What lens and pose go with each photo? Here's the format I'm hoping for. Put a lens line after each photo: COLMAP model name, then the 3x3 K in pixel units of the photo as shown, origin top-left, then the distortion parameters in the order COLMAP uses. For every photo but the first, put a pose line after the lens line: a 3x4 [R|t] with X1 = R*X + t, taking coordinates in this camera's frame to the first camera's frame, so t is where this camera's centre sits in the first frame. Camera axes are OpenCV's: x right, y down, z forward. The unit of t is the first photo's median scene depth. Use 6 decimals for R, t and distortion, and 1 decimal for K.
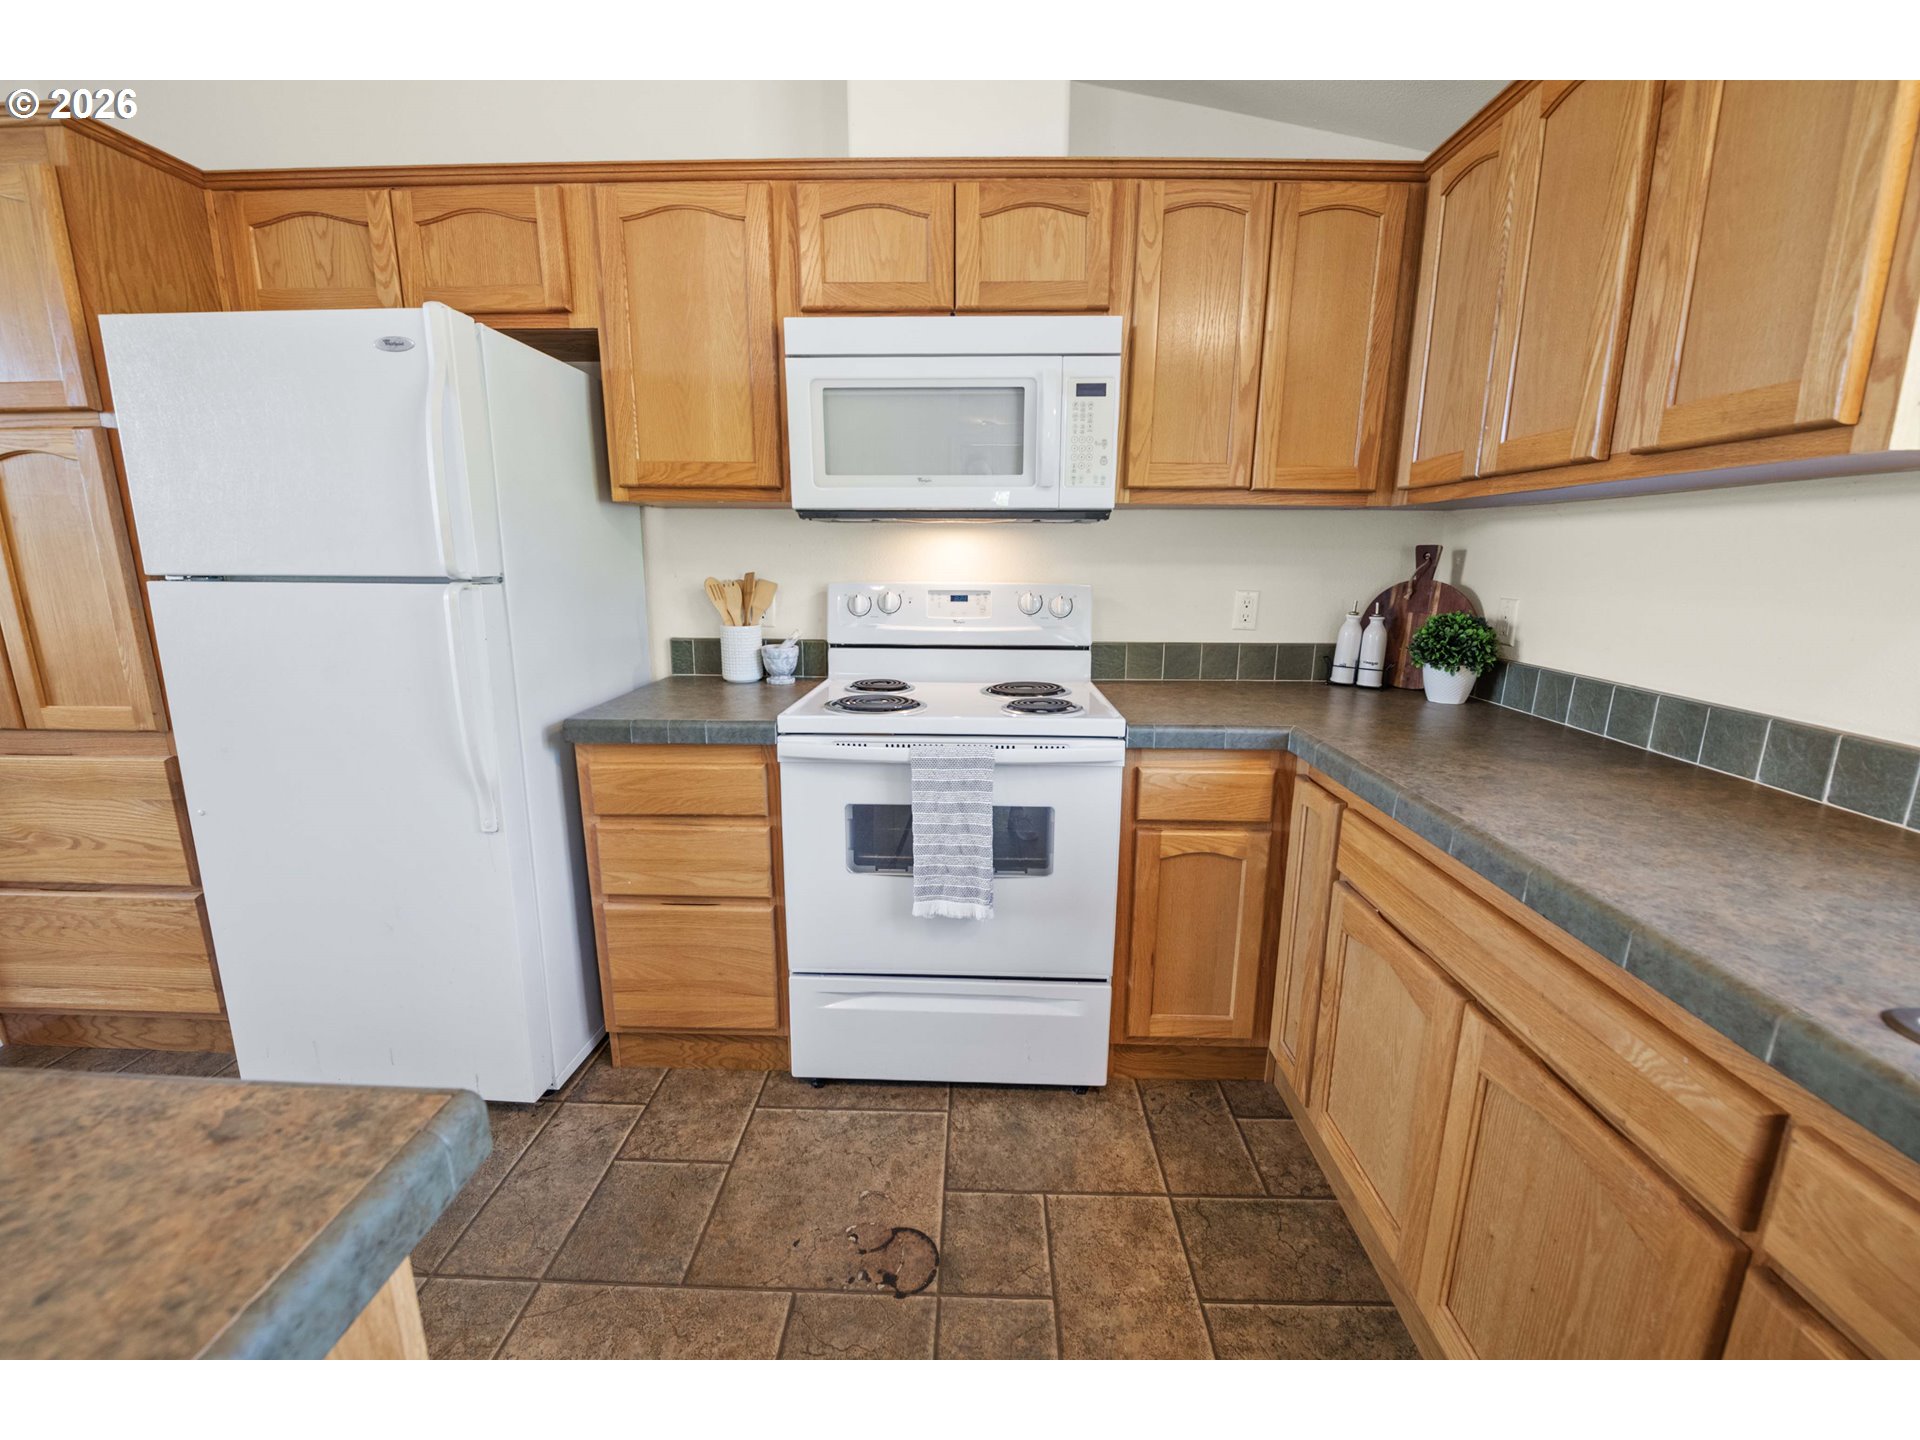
lens RADIAL K [[770.2, 0, 966.4], [0, 770.2, 717.5], [0, 0, 1]] dist [-0.009815, -0.002536]
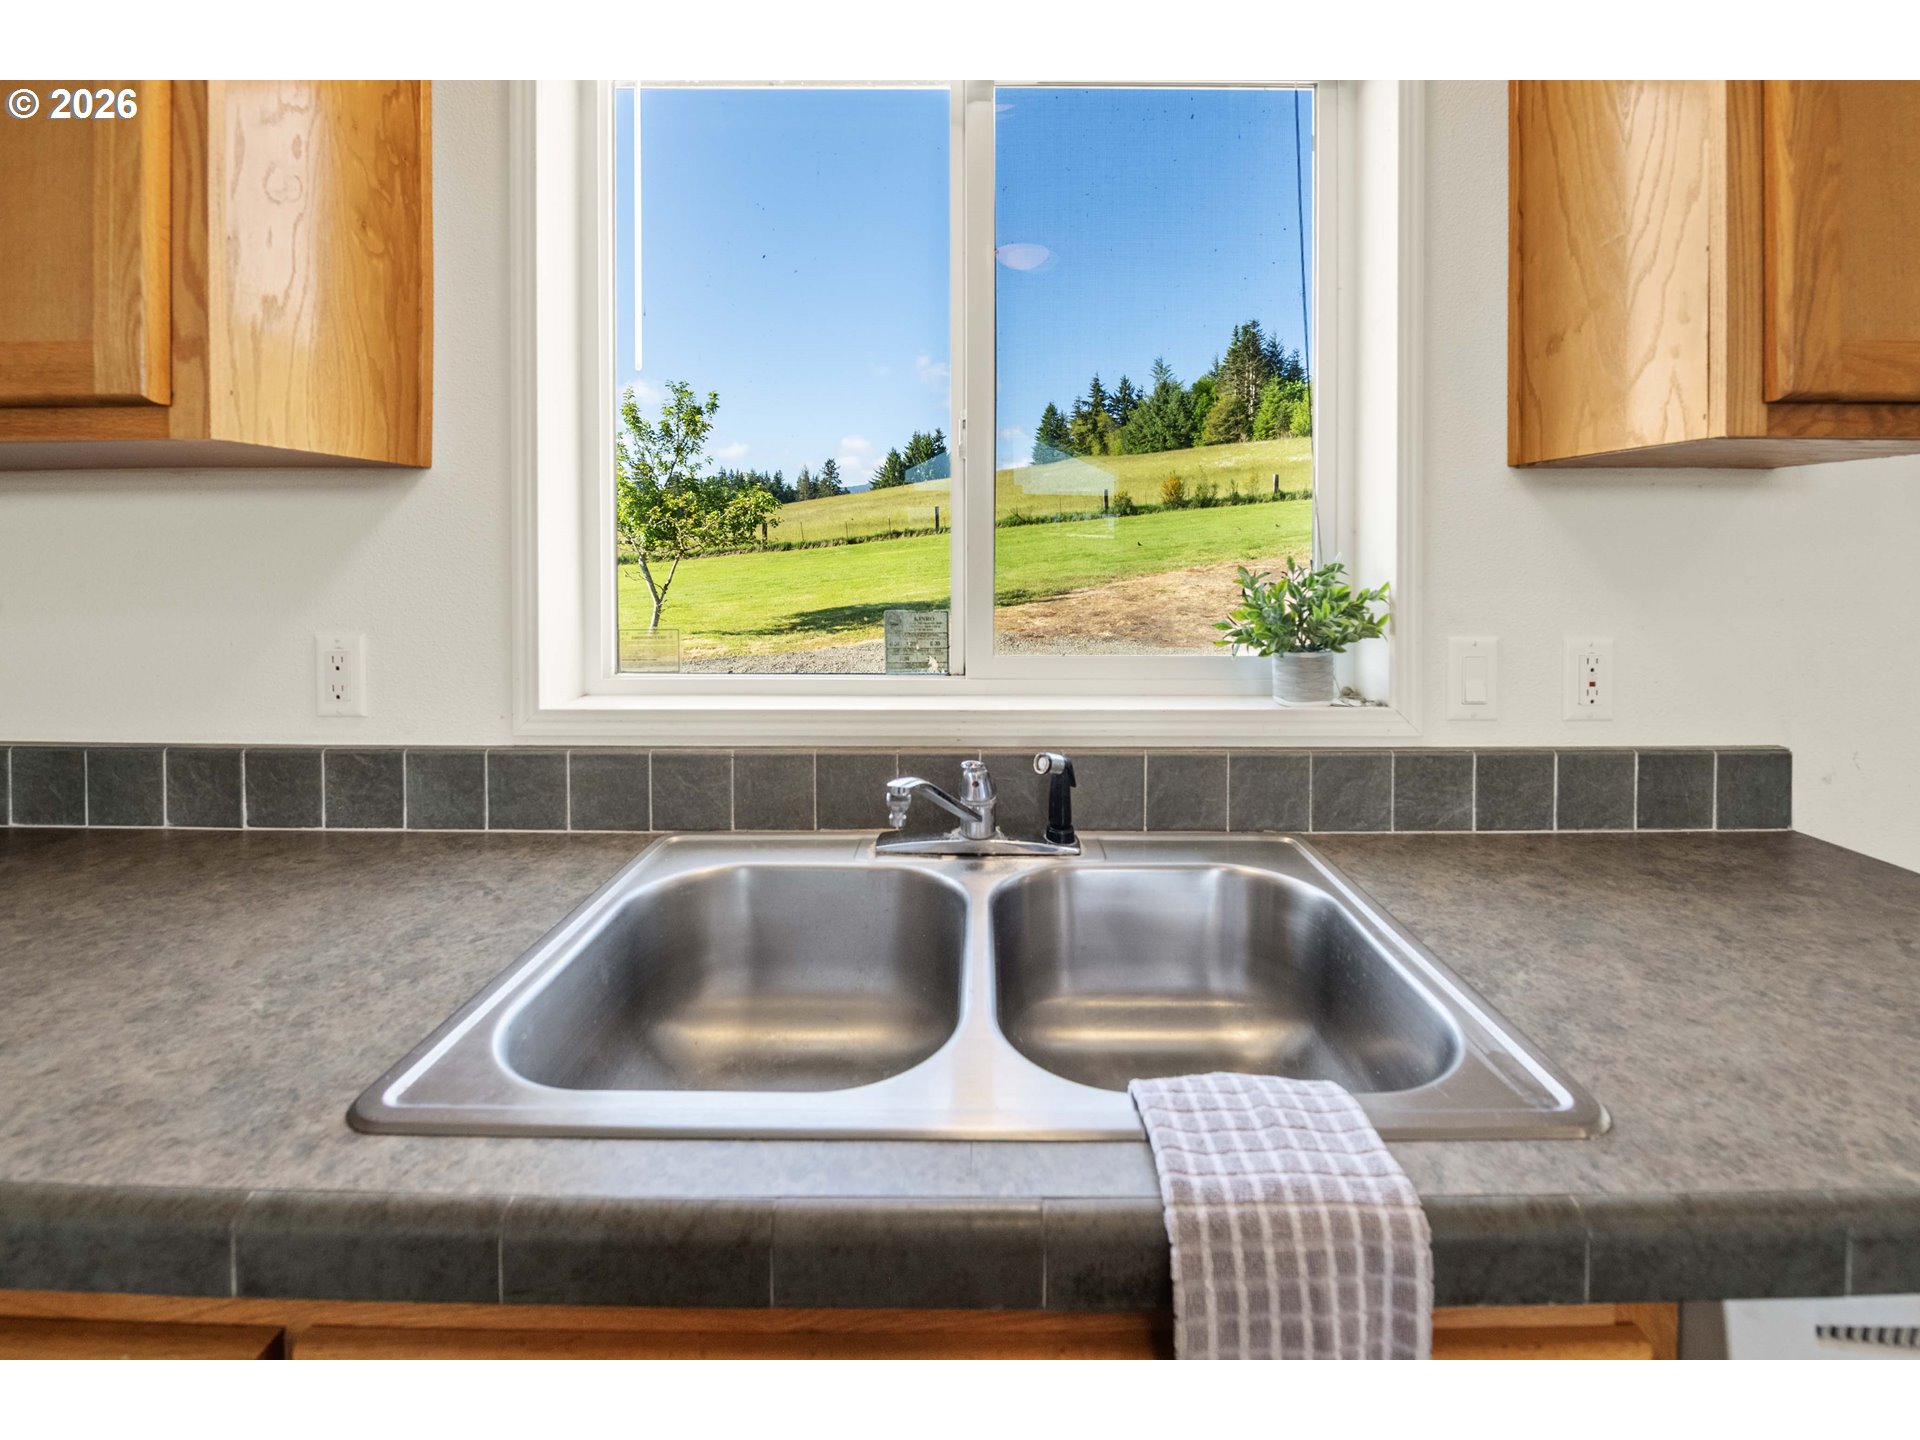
lens RADIAL K [[814.0, 0, 978.5], [0, 814.0, 563.6], [0, 0, 1]] dist [-0.008556, -0.000998]
pose [[-0.024562, -0.019980, 0.999499, 0.127388], [0.208373, 0.977738, 0.024666, -0.024251], [-0.977741, 0.208874, -0.019852, 0.084537]]
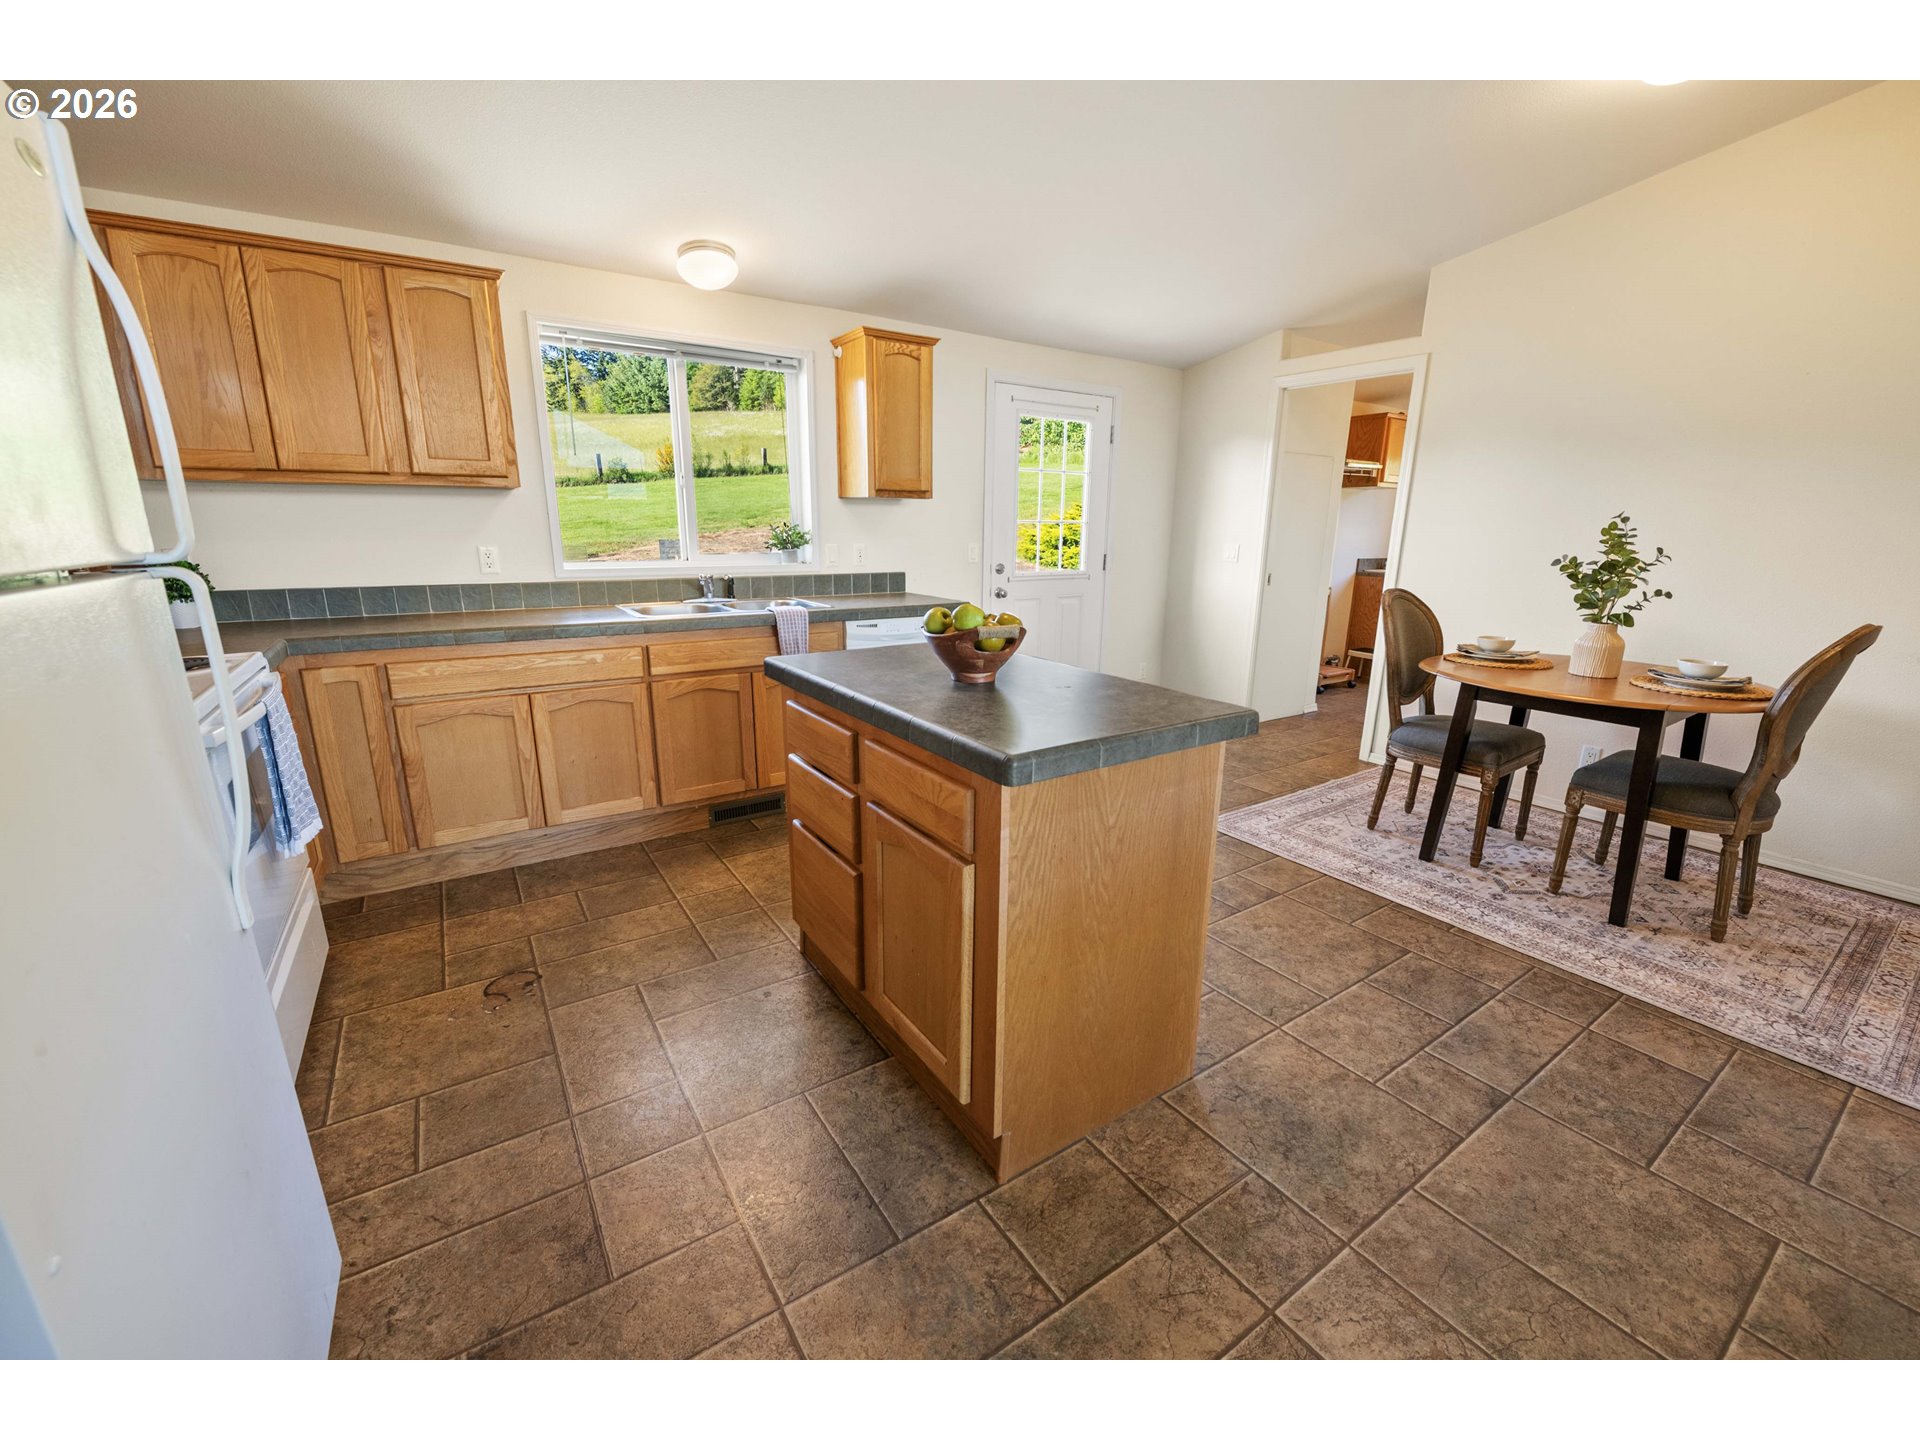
lens RADIAL K [[770.2, 0, 966.4], [0, 770.2, 717.5], [0, 0, 1]] dist [-0.009815, -0.002536]
pose [[-0.581655, -0.210703, 0.785672, -1.404893], [0.154085, 0.919843, 0.360758, -0.163192], [-0.798708, 0.330897, -0.502566, 0.713481]]
